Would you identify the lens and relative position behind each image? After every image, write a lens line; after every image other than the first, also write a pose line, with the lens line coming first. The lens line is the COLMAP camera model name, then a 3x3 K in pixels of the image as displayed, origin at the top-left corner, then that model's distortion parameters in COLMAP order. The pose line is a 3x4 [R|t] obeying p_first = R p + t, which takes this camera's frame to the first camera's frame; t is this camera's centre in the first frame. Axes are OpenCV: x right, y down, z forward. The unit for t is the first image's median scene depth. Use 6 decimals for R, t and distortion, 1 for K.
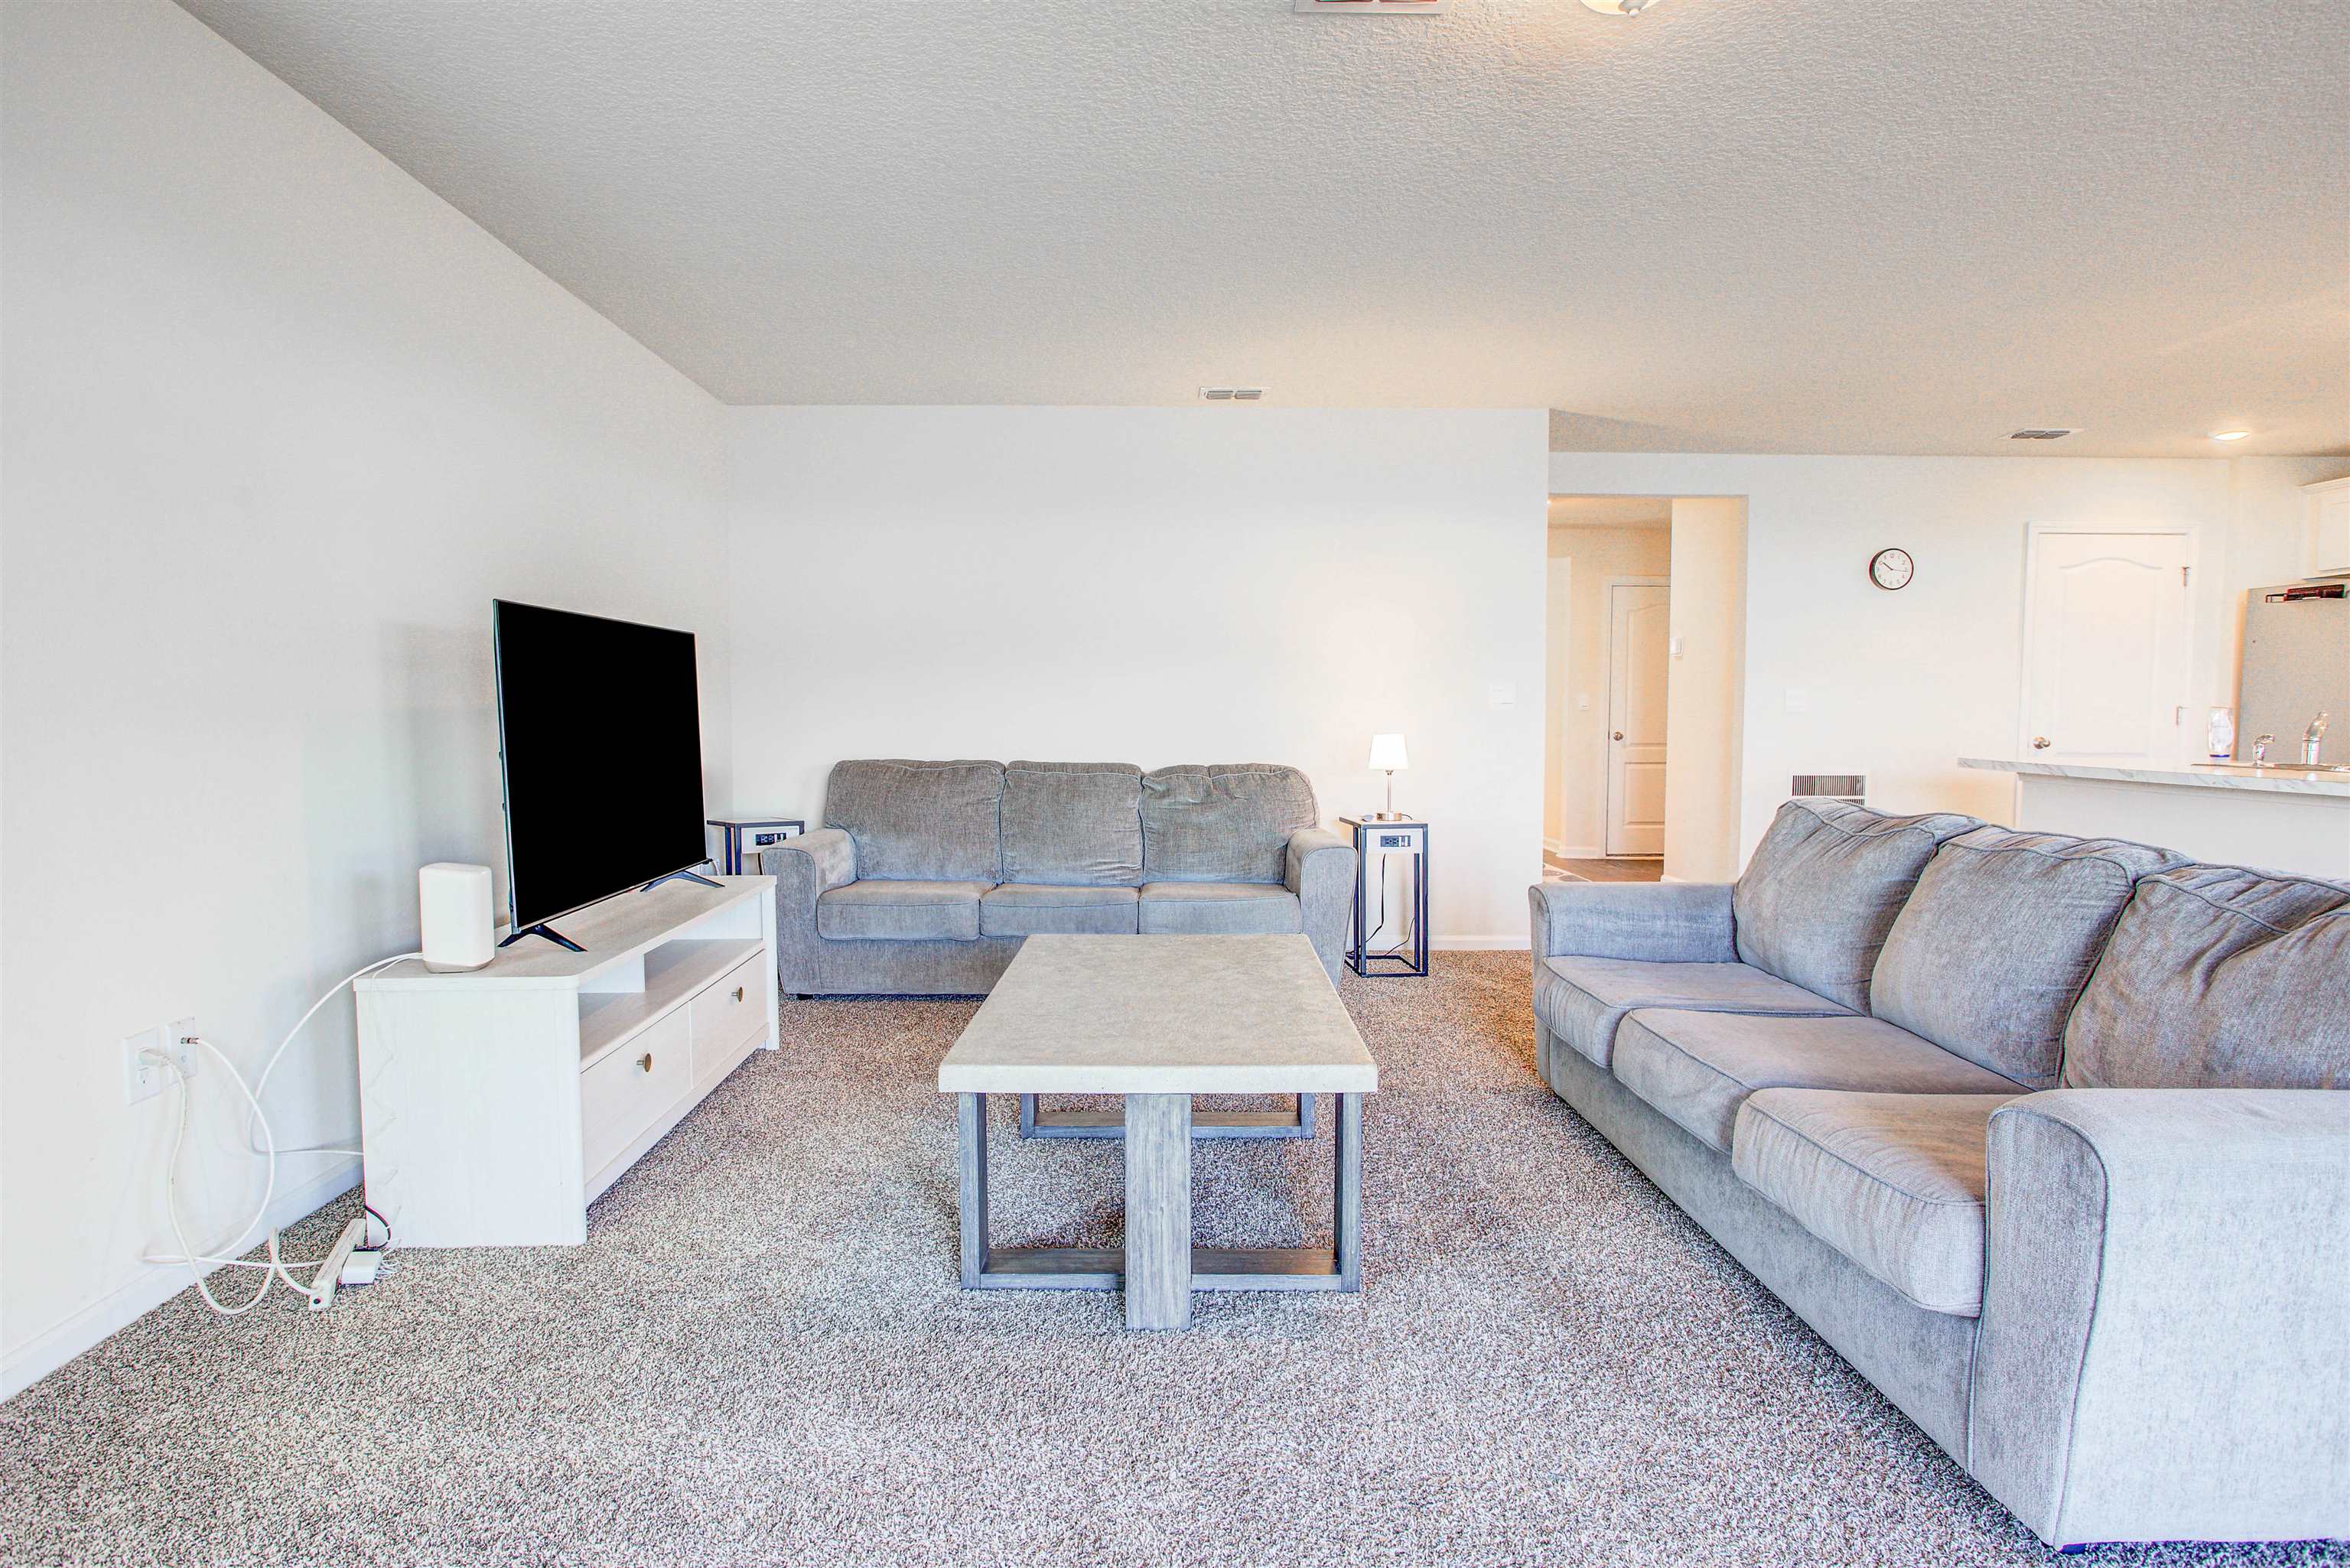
lens RADIAL K [[1248.2, 0, 1175.0], [0, 1248.2, 784.0], [0, 0, 1]] dist [-0.001721, 0.000897]
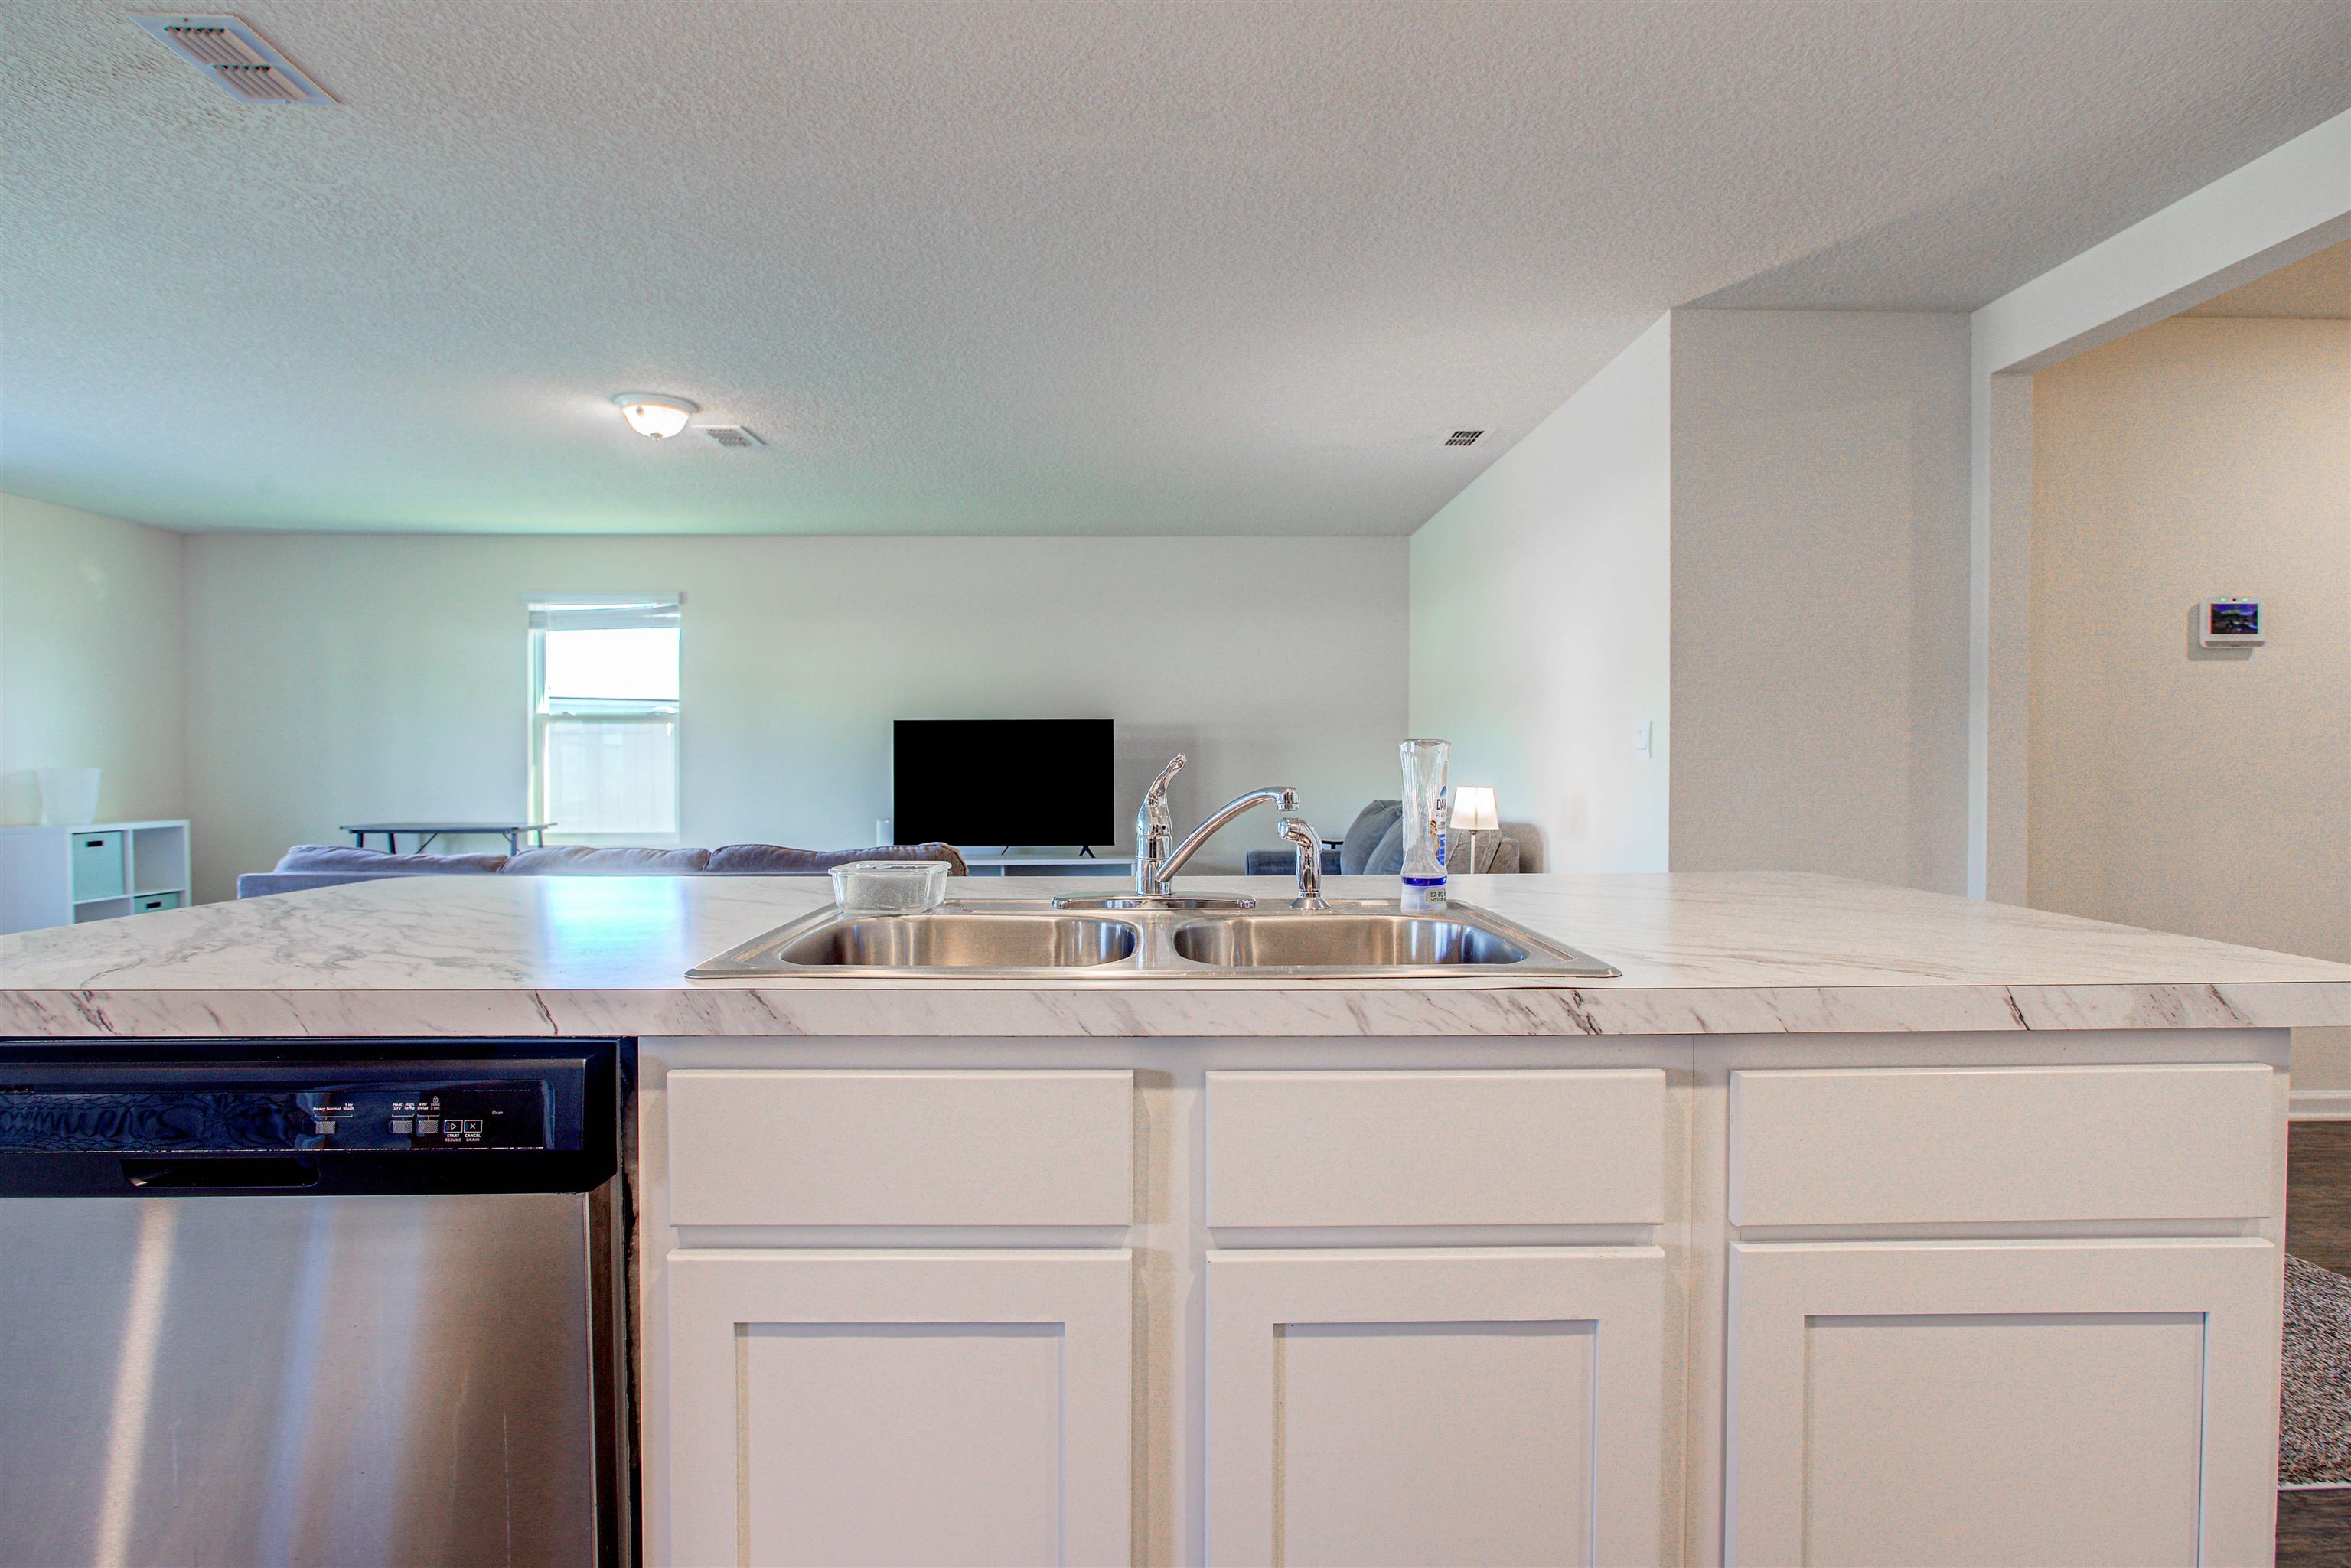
lens RADIAL K [[1209.1, 0, 1175.5], [0, 1209.1, 784.0], [0, 0, 1]] dist [-0.004158, 0.001269]
pose [[0.005073, 0.013117, -0.999901, 2.297812], [-0.061953, 0.997997, 0.012778, -0.089235], [0.998066, 0.061882, 0.005875, 1.763661]]
